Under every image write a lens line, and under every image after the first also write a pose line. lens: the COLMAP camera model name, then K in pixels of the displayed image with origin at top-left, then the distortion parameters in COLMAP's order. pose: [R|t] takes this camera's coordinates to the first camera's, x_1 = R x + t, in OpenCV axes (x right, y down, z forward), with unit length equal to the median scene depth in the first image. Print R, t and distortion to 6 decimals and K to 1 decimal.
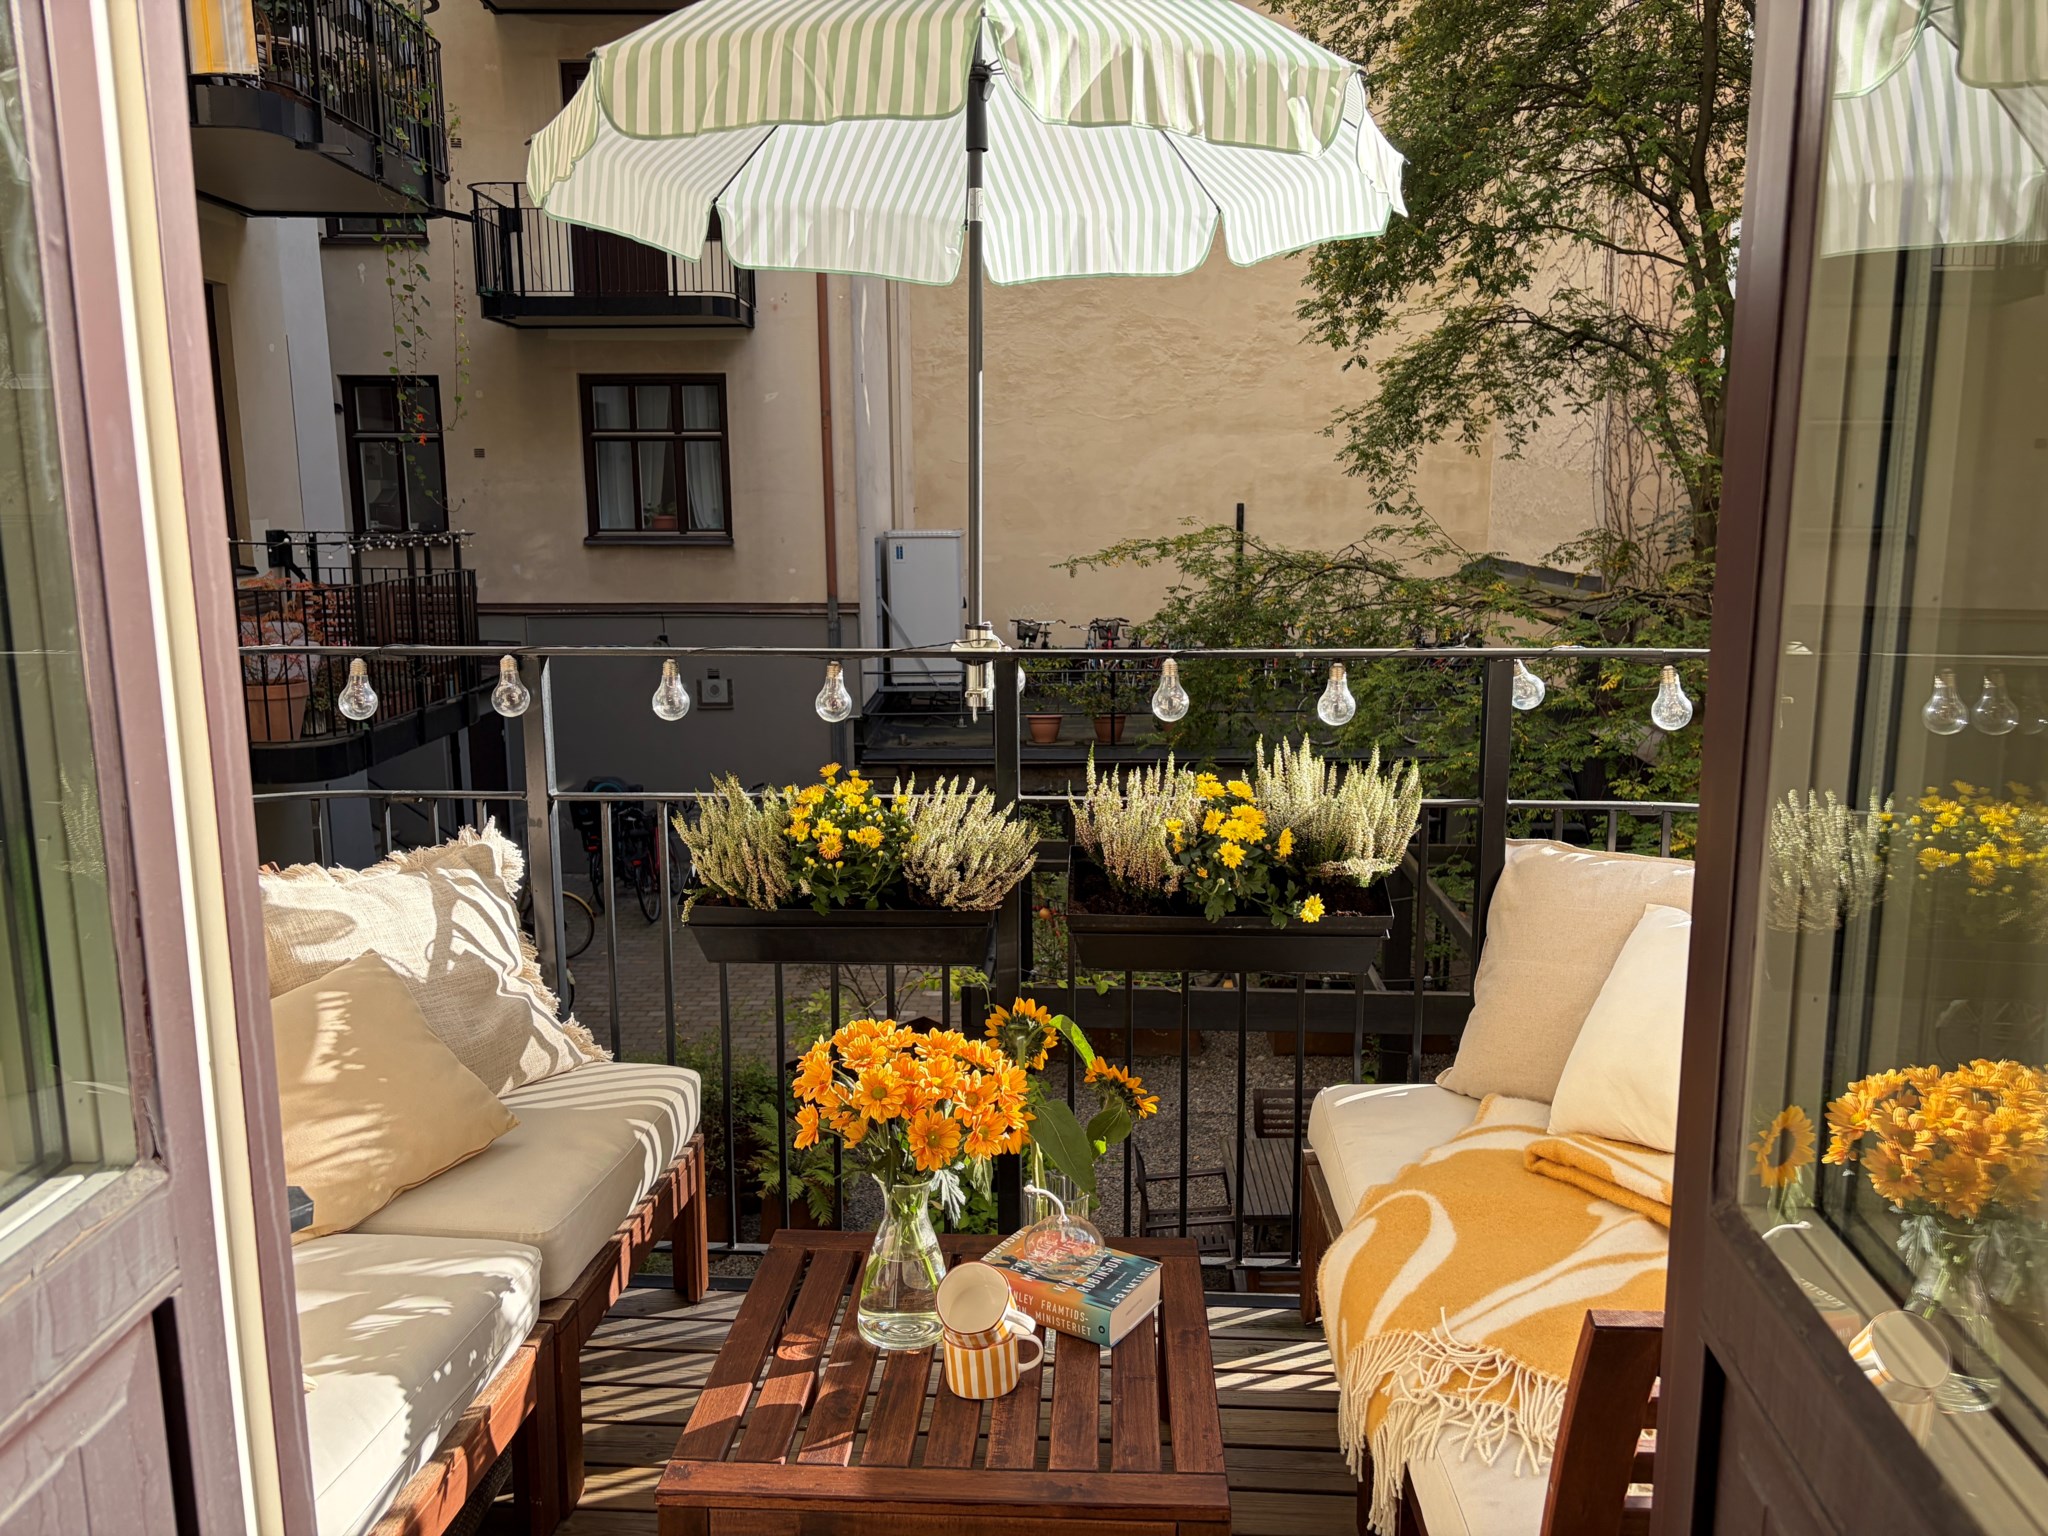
lens RADIAL K [[1553.7, 0, 1028.2], [0, 1553.7, 758.3], [0, 0, 1]] dist [0.006012, 0.003505]
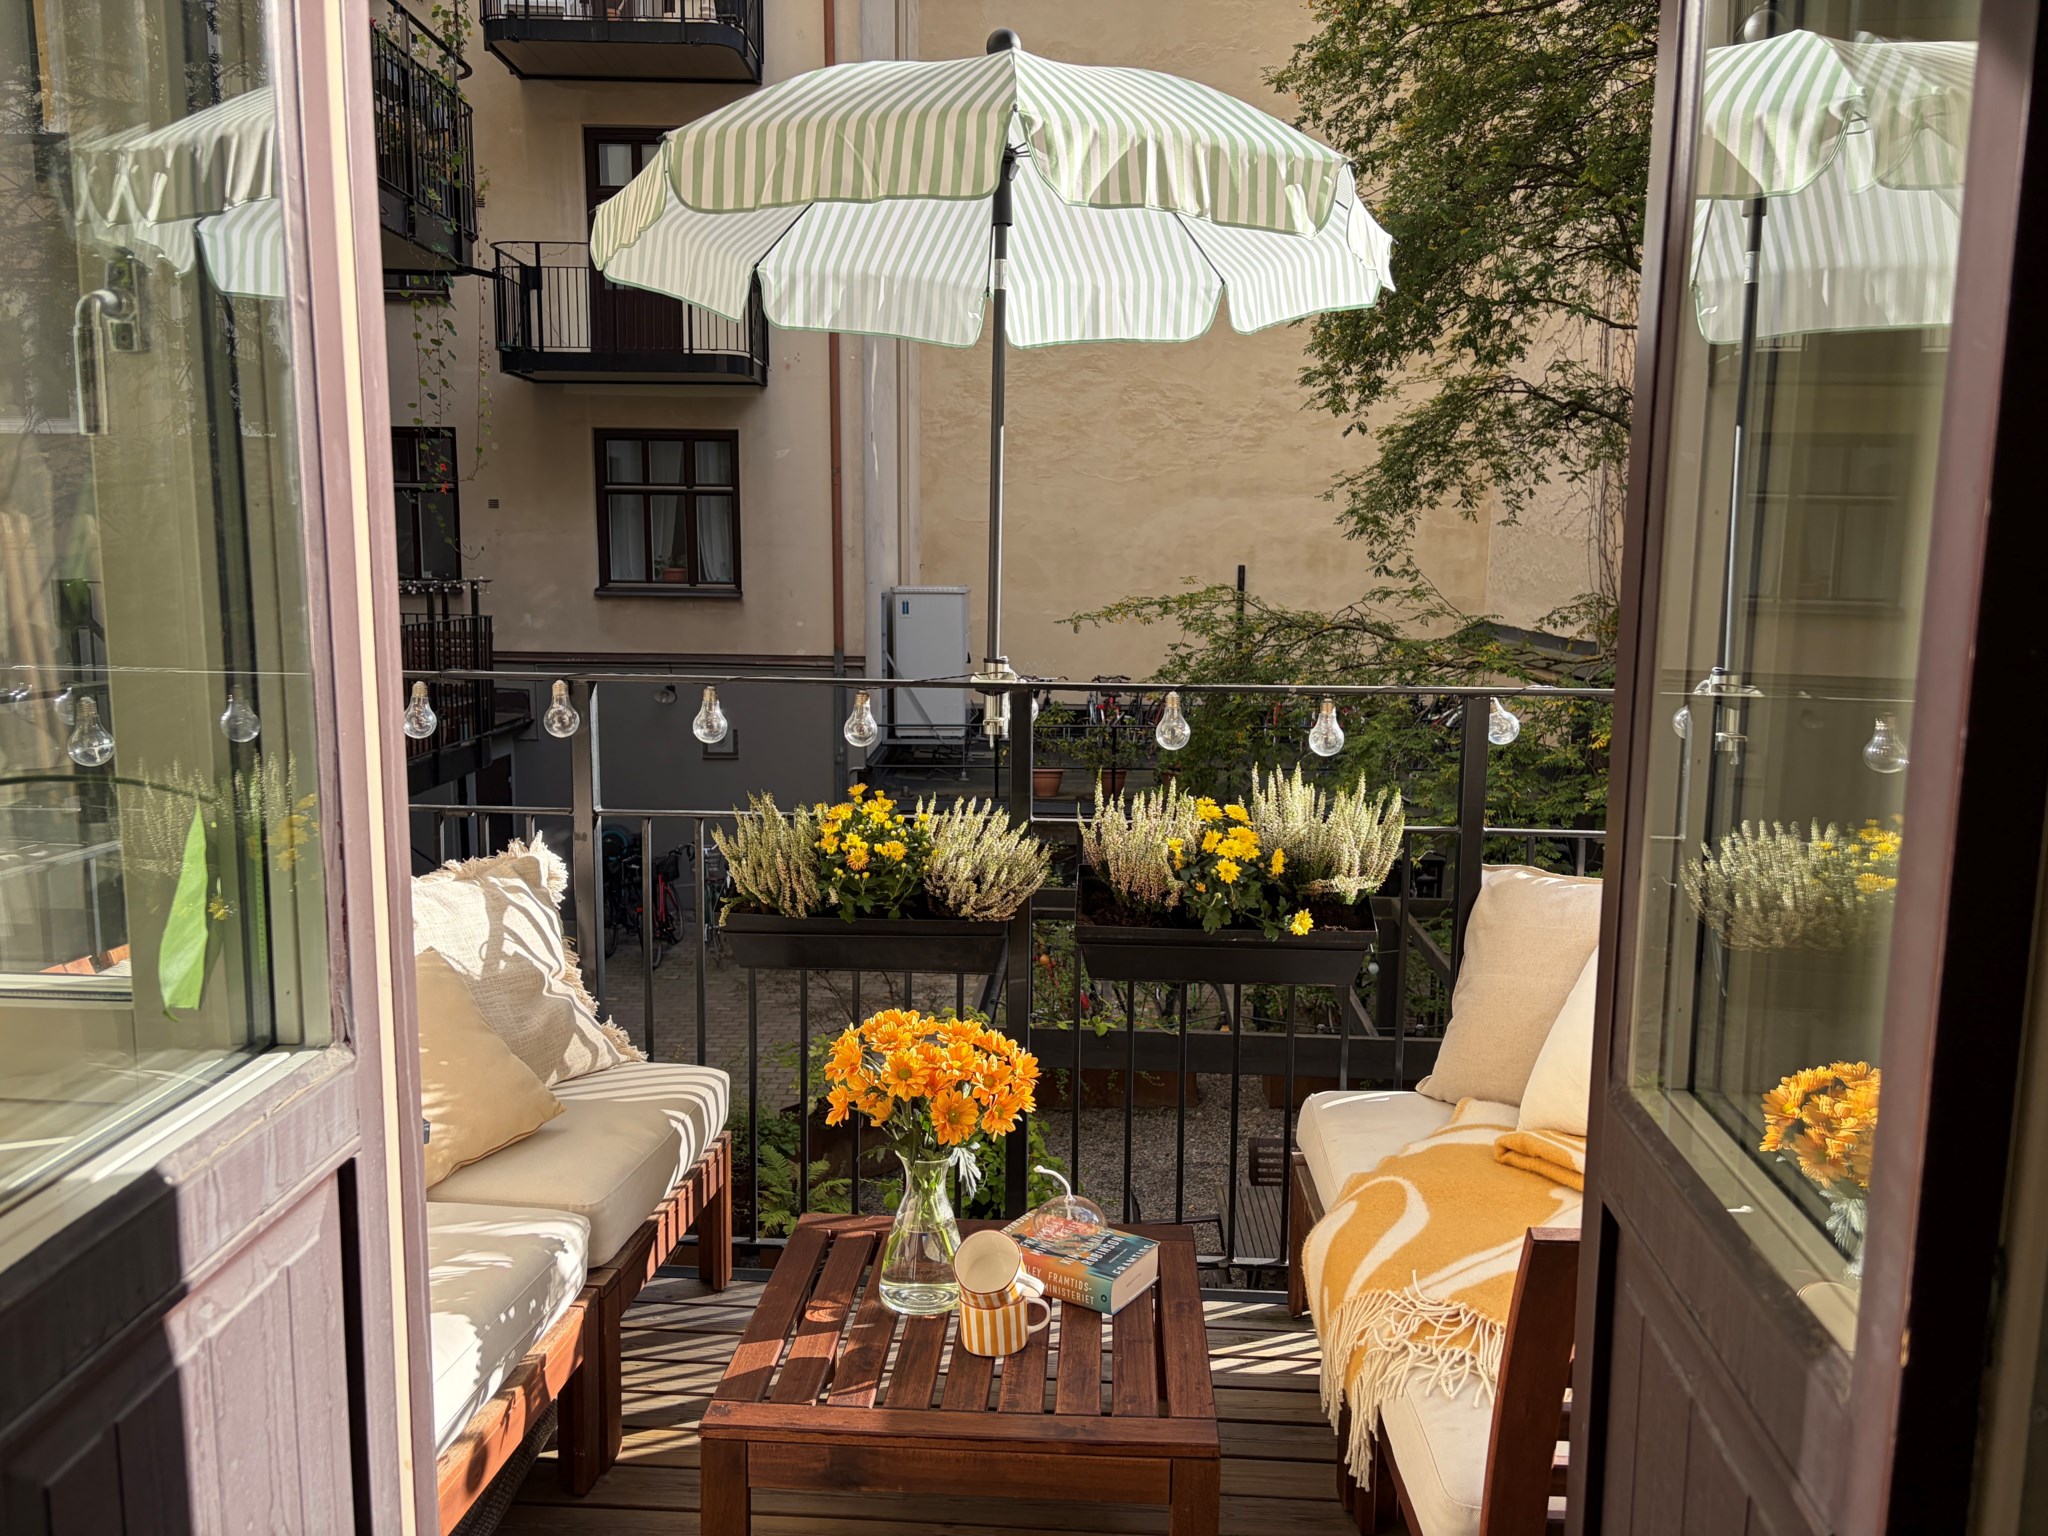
lens RADIAL K [[1543.0, 0, 1033.7], [0, 1543.0, 764.7], [0, 0, 1]] dist [0.022865, -0.063722]
pose [[0.999884, 0.014953, 0.003030, -0.008186], [-0.014846, 0.999361, -0.032501, 0.022665], [-0.003514, 0.032452, 0.999467, -0.072453]]
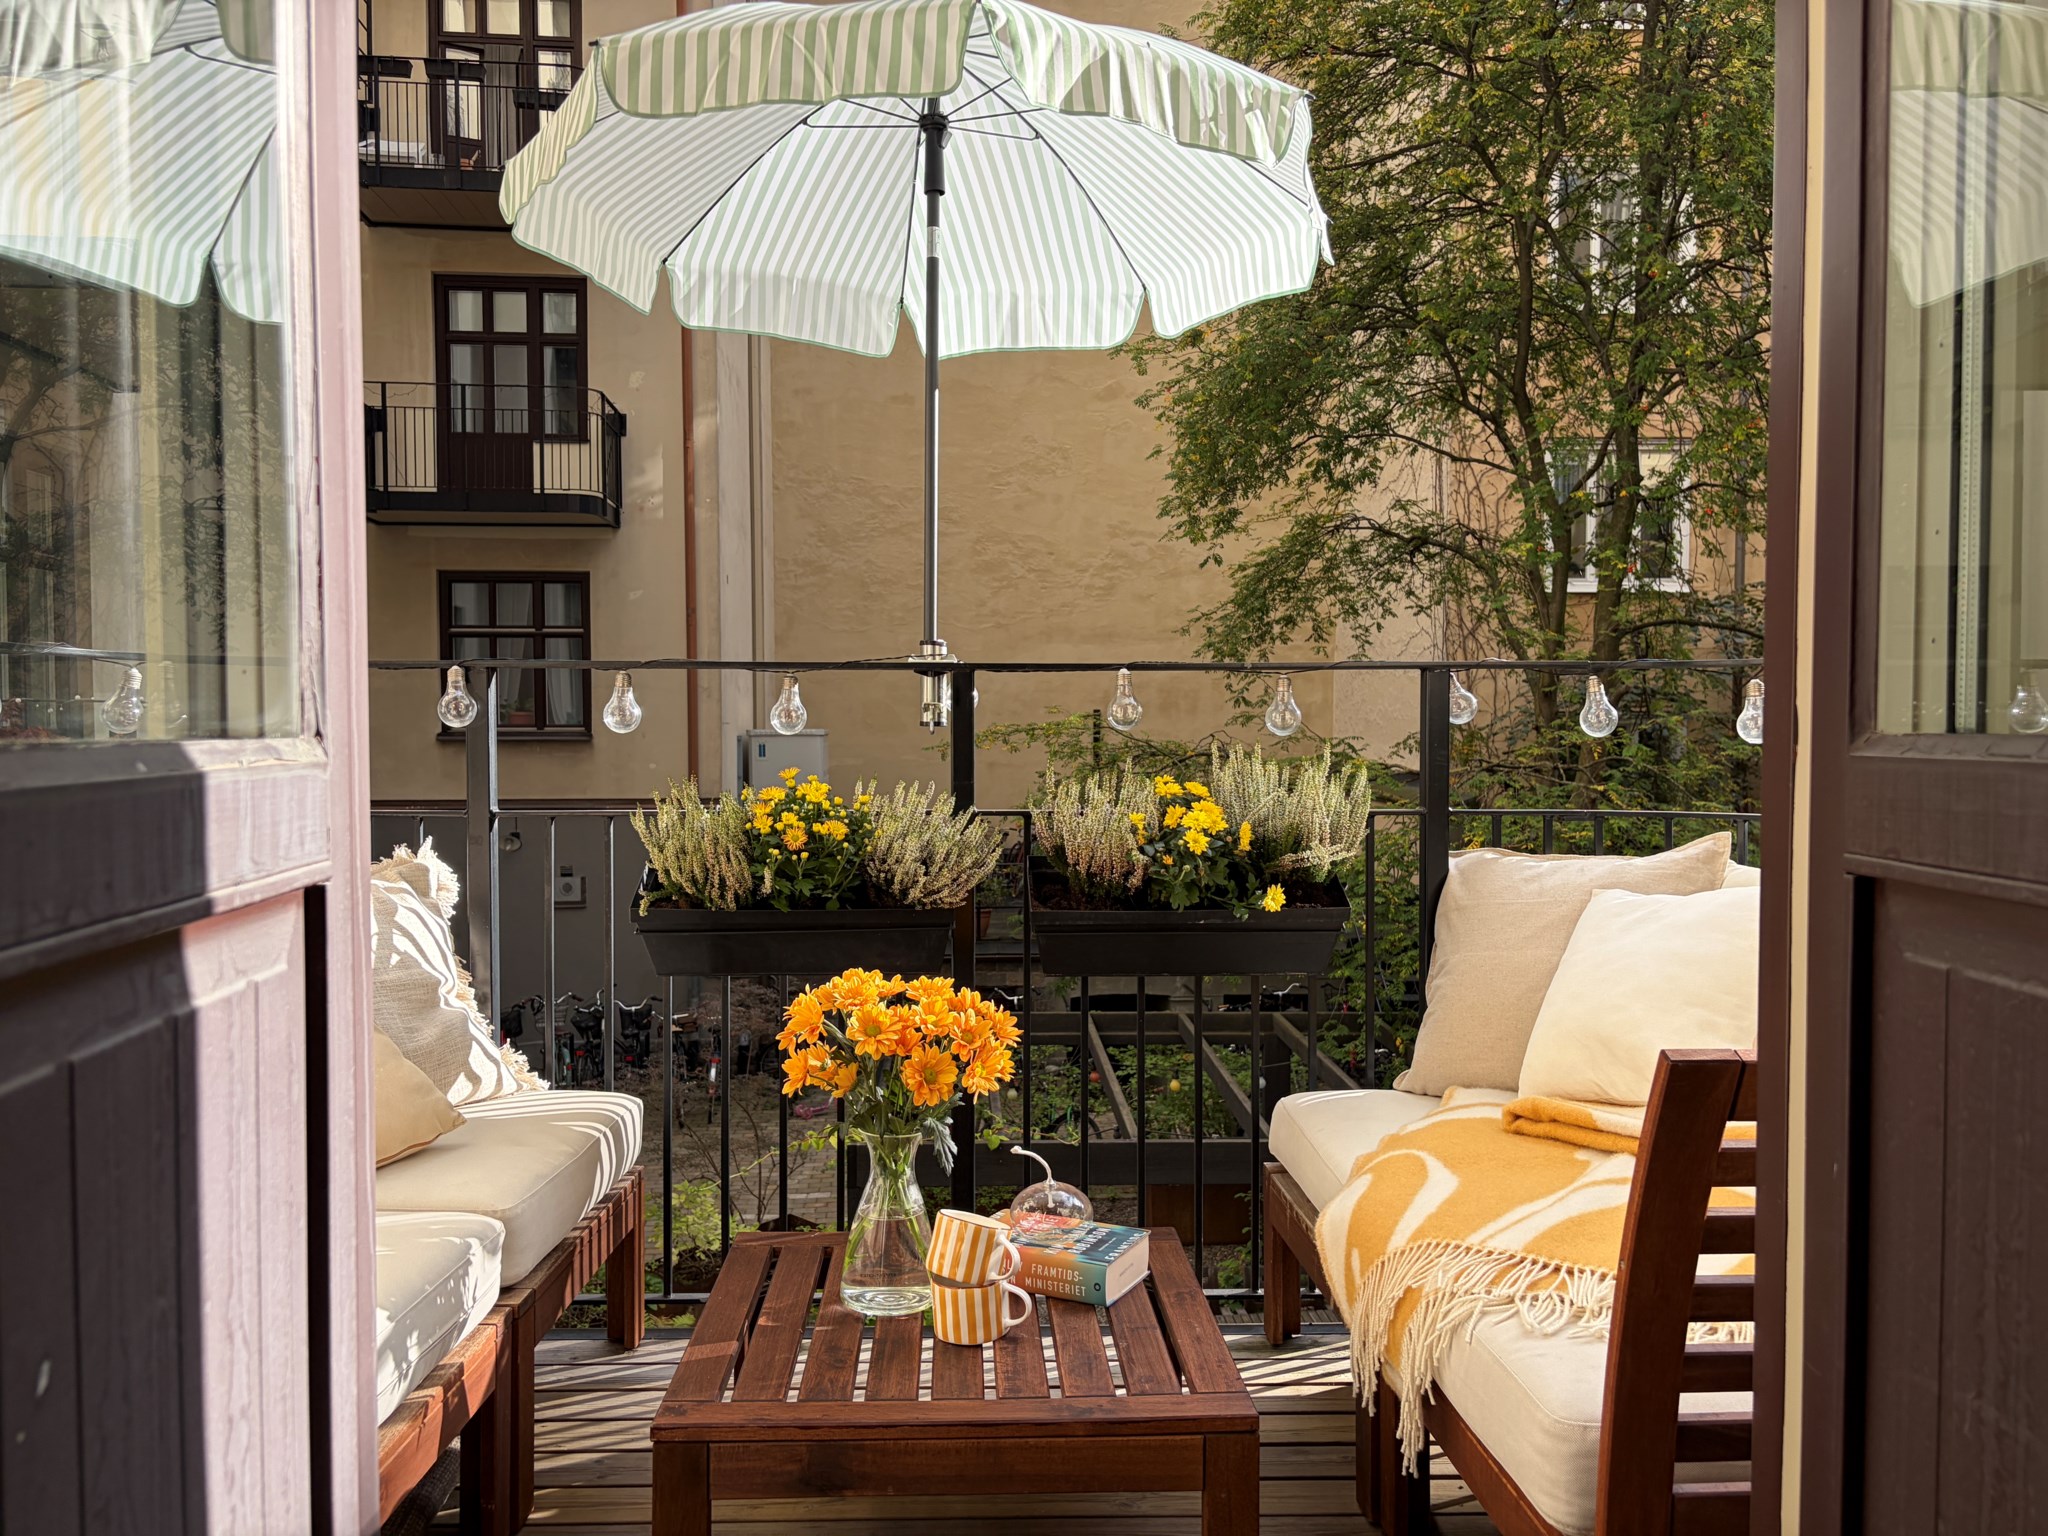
lens RADIAL K [[1553.7, 0, 1028.2], [0, 1553.7, 758.3], [0, 0, 1]] dist [0.006012, 0.003505]
pose [[0.995749, 0.001386, 0.092102, -0.065248], [0.011053, 0.990864, -0.134412, 0.130390], [-0.091447, 0.134859, 0.986636, 0.002192]]
